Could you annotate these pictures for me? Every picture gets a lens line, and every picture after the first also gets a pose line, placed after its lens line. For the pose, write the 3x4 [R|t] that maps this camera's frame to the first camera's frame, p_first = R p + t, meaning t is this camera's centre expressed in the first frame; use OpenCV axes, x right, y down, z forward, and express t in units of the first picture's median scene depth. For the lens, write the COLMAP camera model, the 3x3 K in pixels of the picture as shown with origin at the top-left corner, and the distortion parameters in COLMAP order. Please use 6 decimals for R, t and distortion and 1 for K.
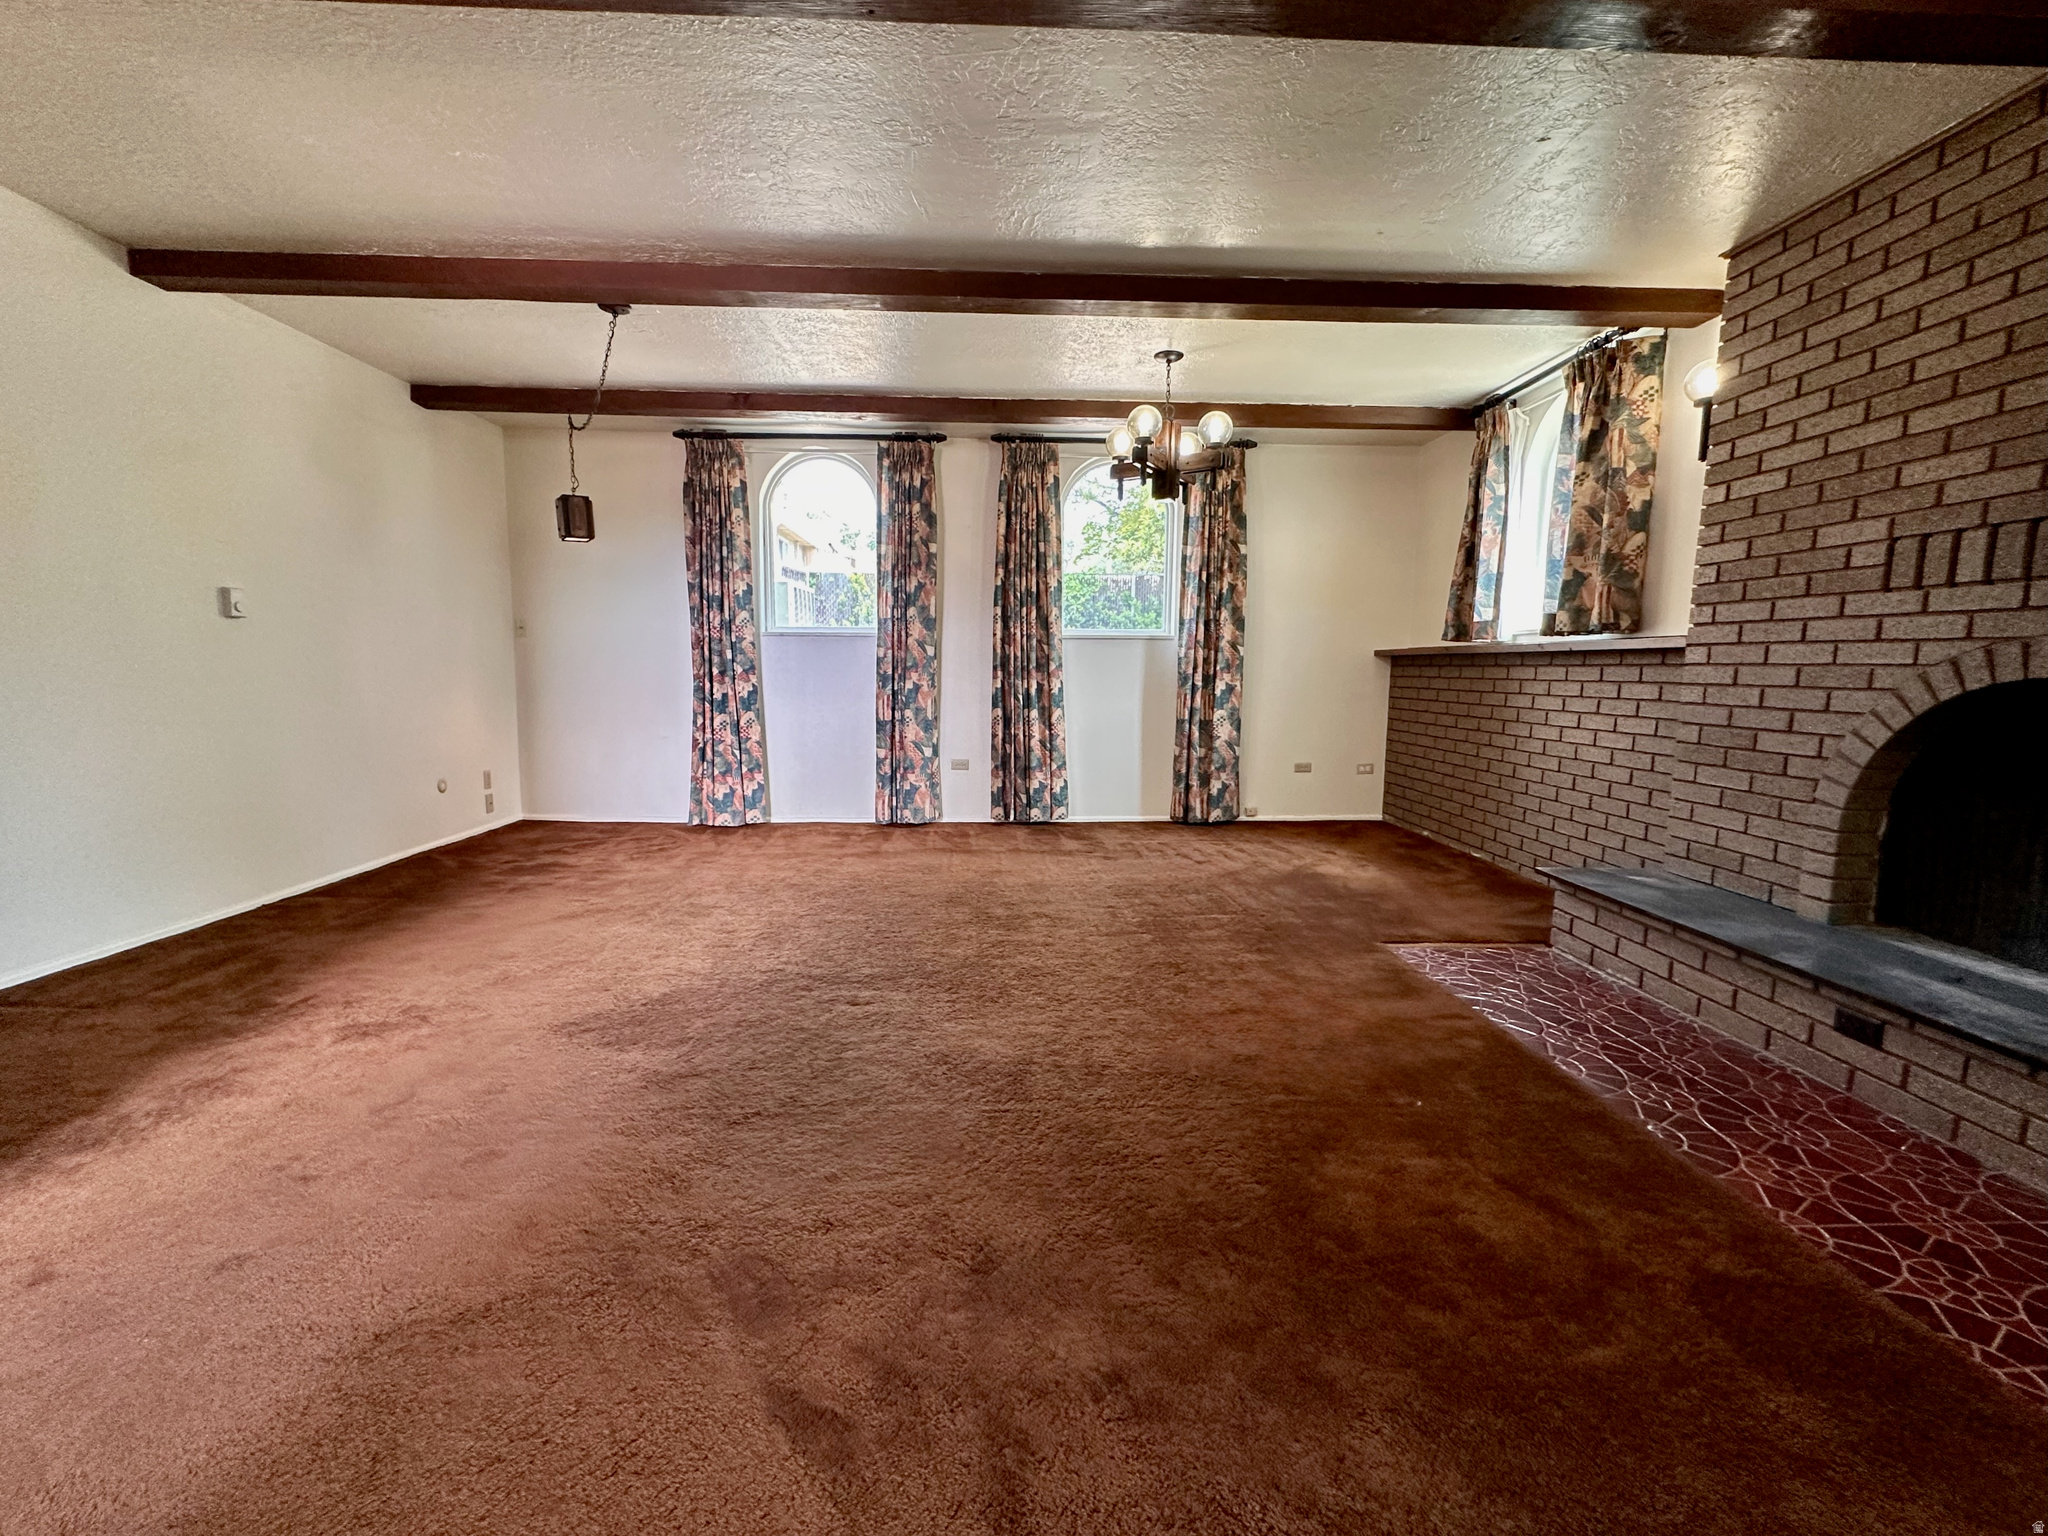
lens RADIAL K [[831.4, 0, 1033.8], [0, 831.4, 763.7], [0, 0, 1]] dist [-0.009535, 0.000852]
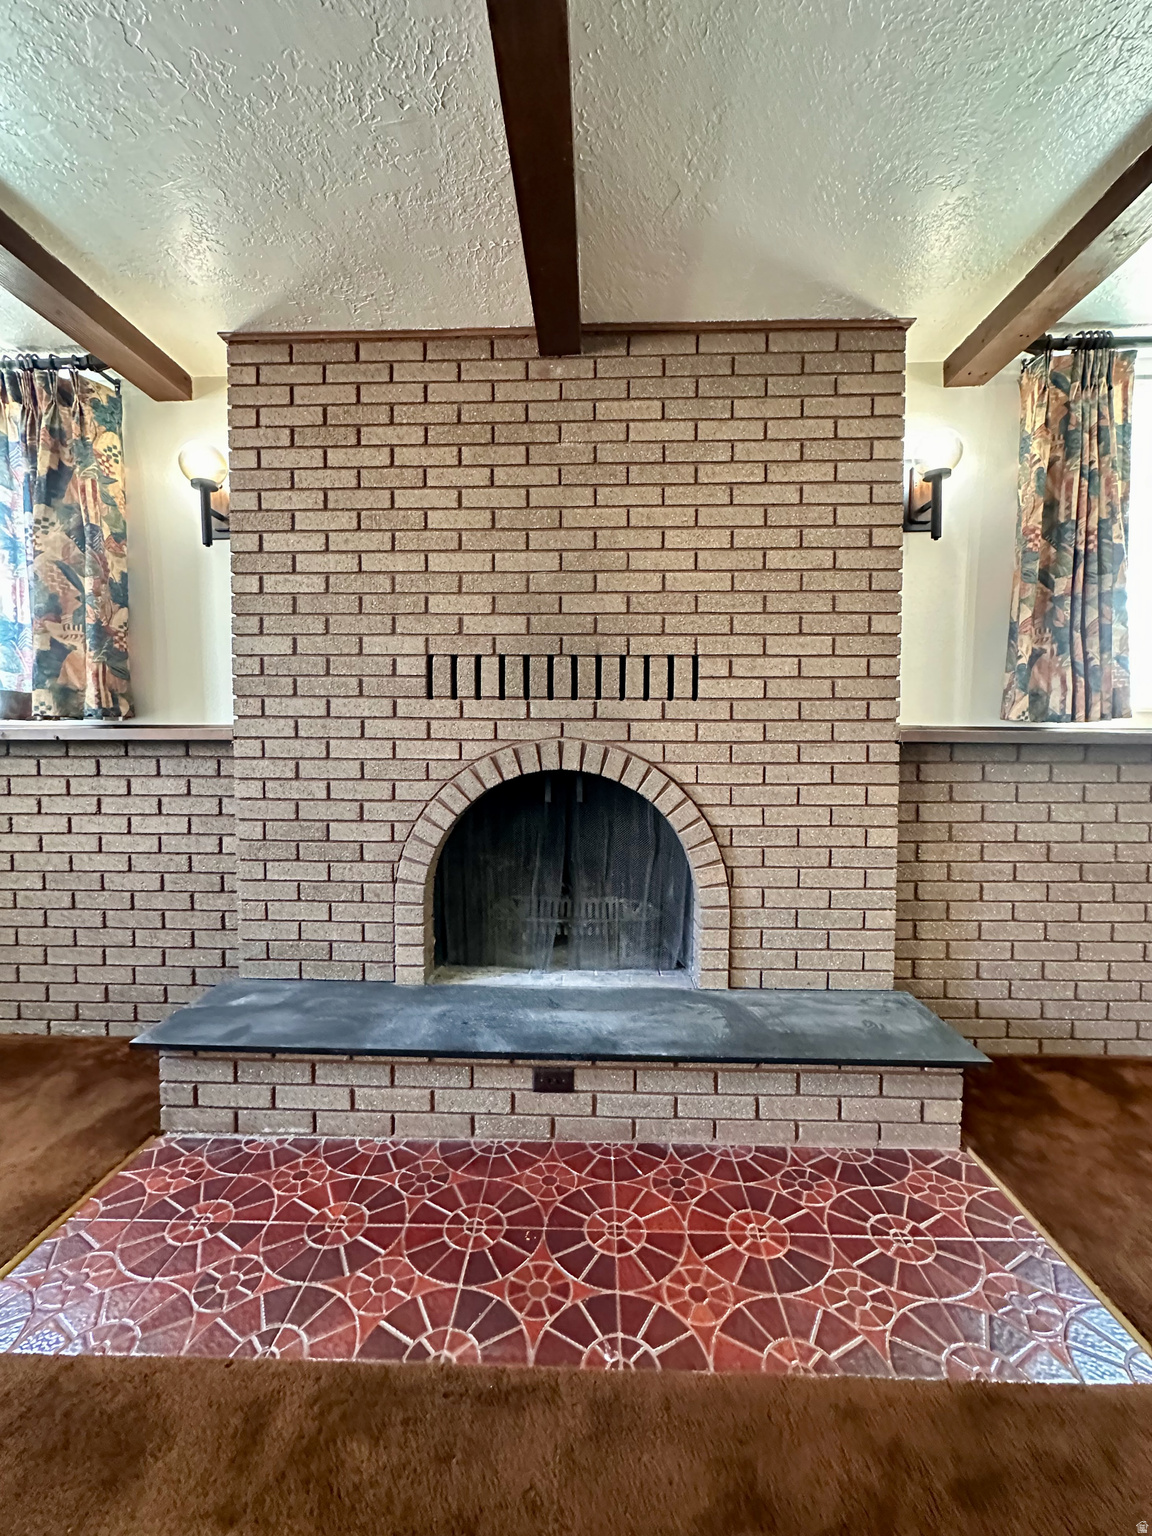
lens RADIAL K [[623.6, 0, 571.0], [0, 623.6, 769.7], [0, 0, 1]] dist [-0.009535, 0.000852]
pose [[0.075186, -0.065547, 0.995013, 0.096126], [0.115079, 0.991740, 0.056636, -0.089545], [-0.990507, 0.110247, 0.082108, 0.488587]]
